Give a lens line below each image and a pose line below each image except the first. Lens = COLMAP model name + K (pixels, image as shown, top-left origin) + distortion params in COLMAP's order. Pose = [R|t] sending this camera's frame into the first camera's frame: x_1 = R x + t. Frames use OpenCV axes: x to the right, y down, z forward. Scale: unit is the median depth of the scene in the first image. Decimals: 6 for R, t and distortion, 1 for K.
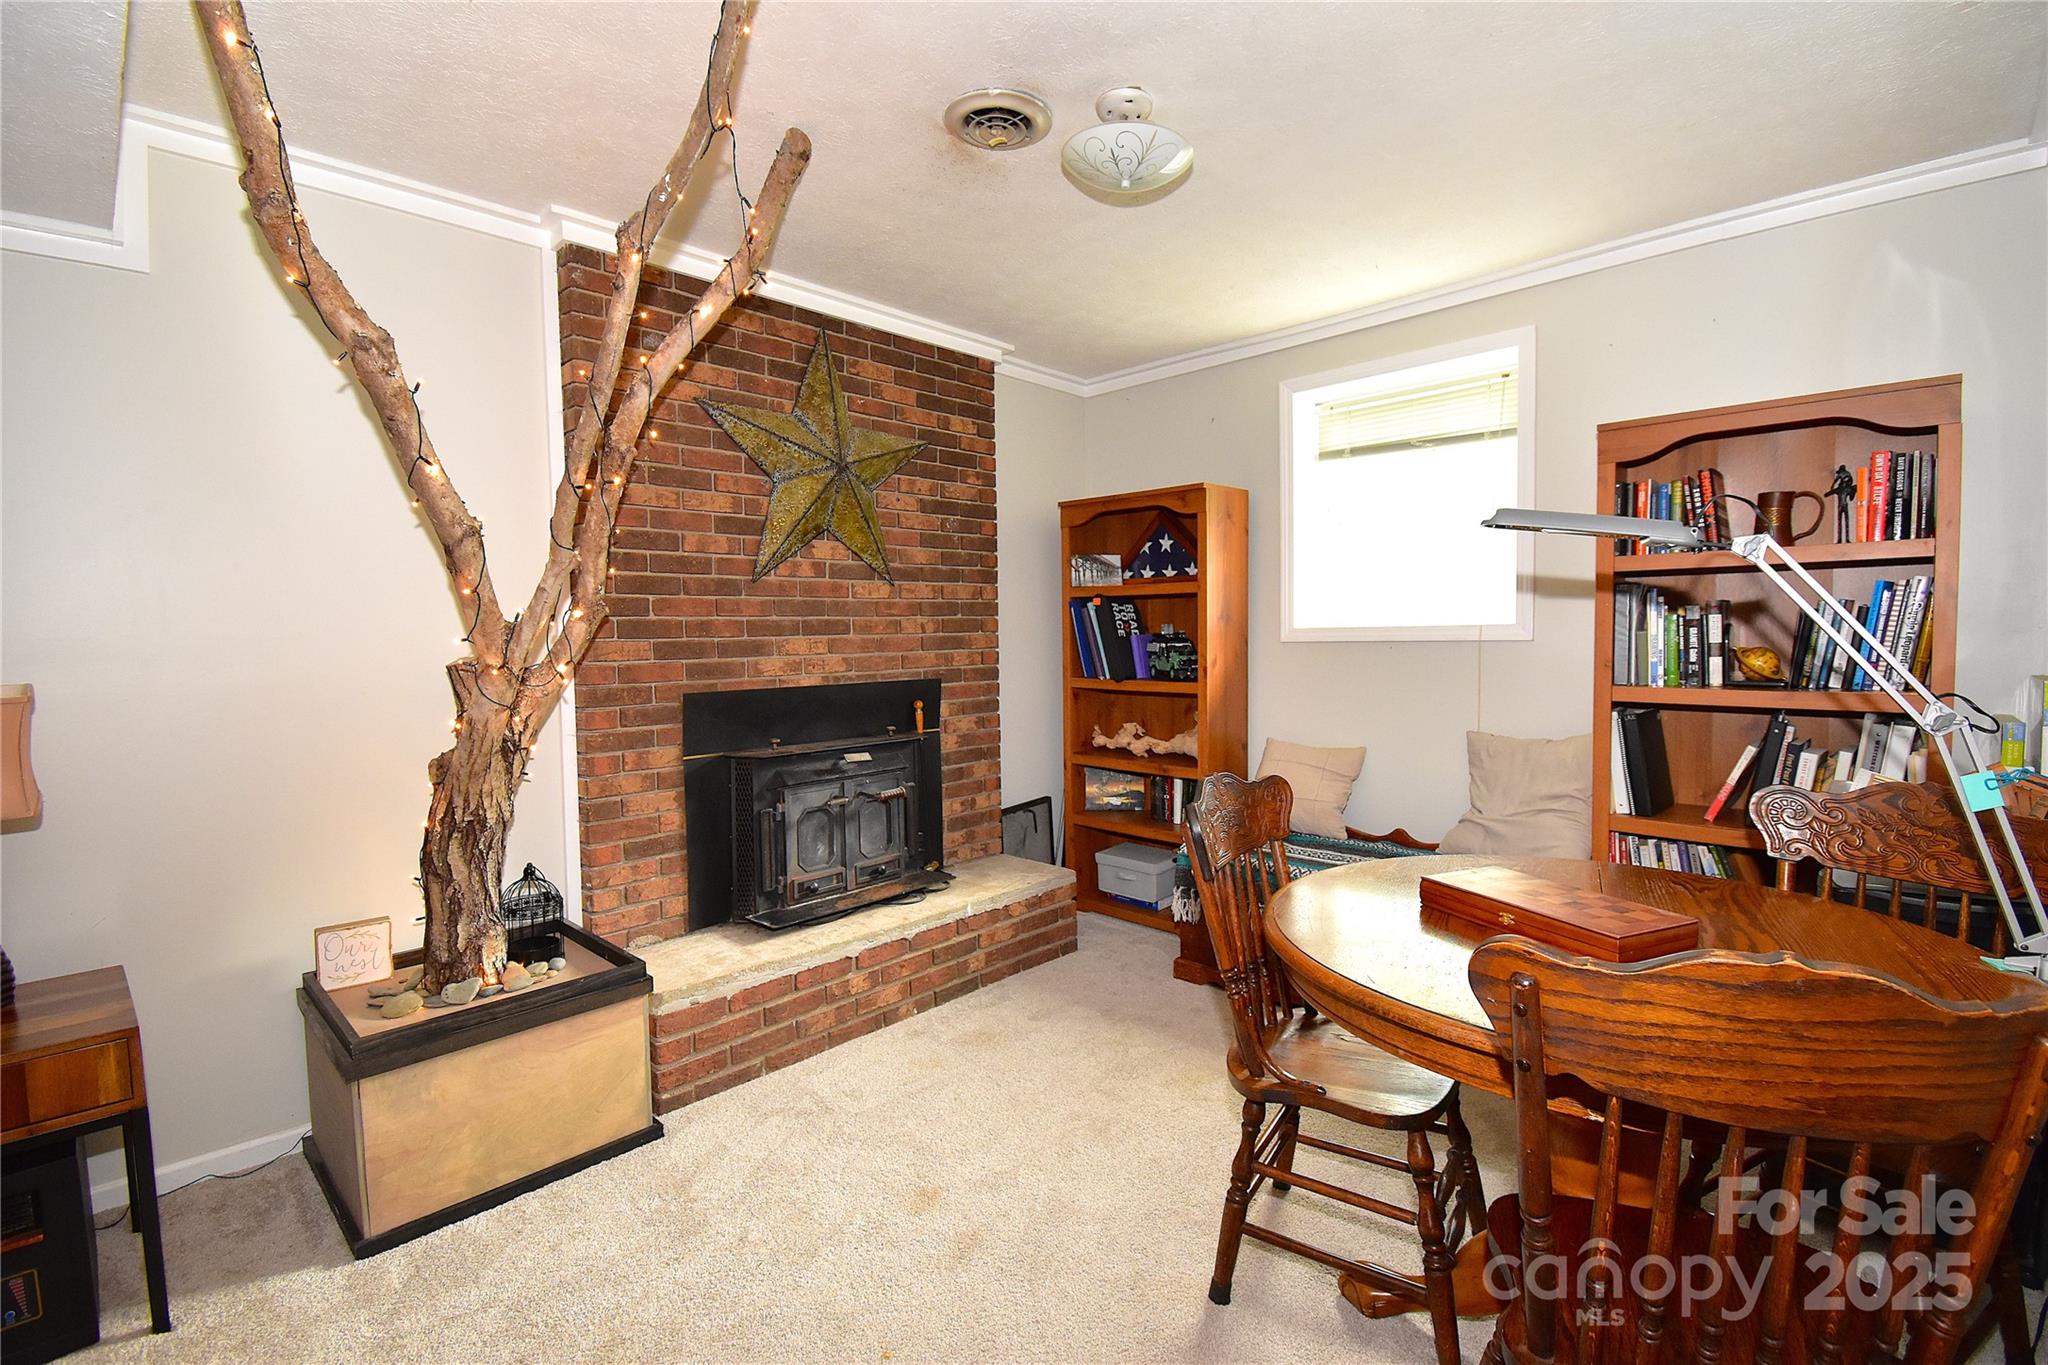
lens RADIAL K [[923.7, 0, 1022.0], [0, 923.7, 671.9], [0, 0, 1]] dist [0.000556, -0.015218]
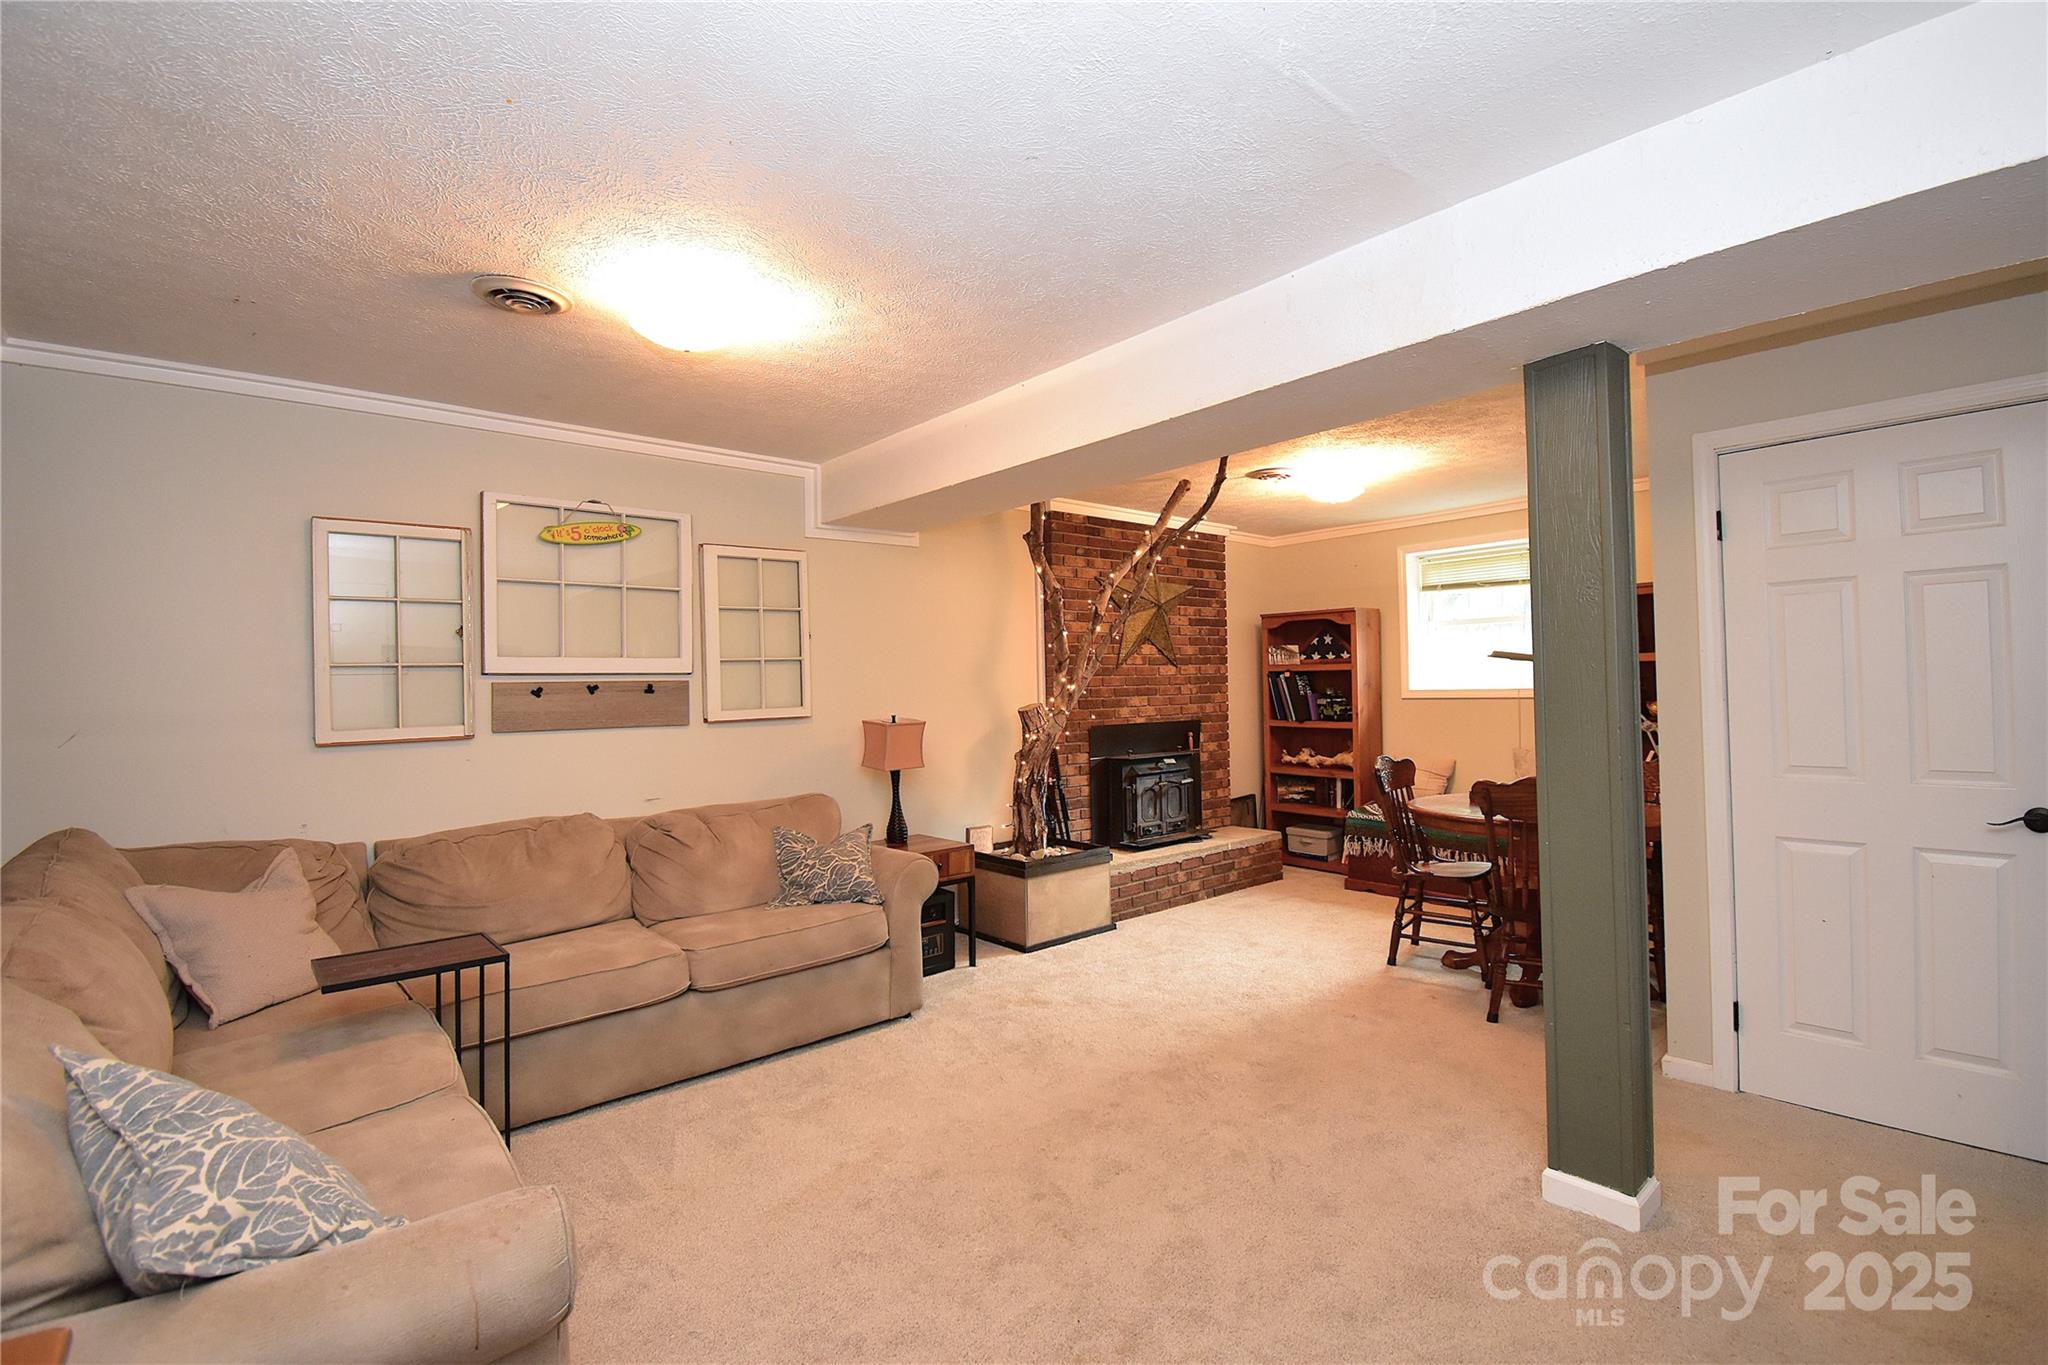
lens RADIAL K [[923.7, 0, 1022.0], [0, 923.7, 671.9], [0, 0, 1]] dist [0.000556, -0.015218]
pose [[0.995049, -0.007473, -0.099102, -0.247801], [0.001660, 0.998280, -0.058611, 0.018126], [0.099370, 0.058156, 0.993350, -0.764159]]
